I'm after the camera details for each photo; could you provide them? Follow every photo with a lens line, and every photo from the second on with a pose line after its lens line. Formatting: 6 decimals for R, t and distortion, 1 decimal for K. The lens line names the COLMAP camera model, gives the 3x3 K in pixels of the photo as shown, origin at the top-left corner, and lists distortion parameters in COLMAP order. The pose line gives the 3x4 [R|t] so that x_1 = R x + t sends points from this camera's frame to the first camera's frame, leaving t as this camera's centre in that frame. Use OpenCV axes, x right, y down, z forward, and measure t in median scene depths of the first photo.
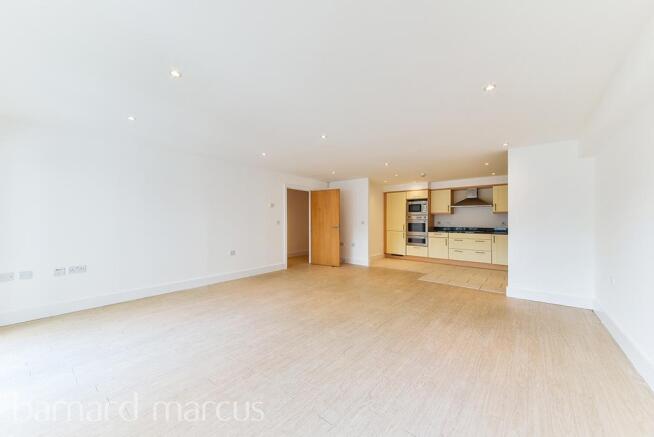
lens RADIAL K [[255.4, 0, 328.2], [0, 255.4, 219.1], [0, 0, 1]] dist [0.000465, -0.000088]
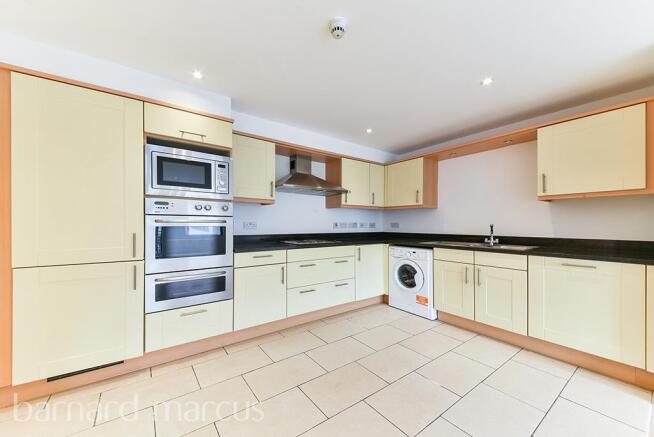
lens RADIAL K [[255.4, 0, 327.9], [0, 255.4, 223.8], [0, 0, 1]] dist [0.000465, -0.000088]
pose [[0.133356, 0.006944, 0.991044, 0.083672], [-0.000088, 0.999976, -0.006995, 0.014630], [-0.991068, 0.000846, 0.133353, 0.821851]]
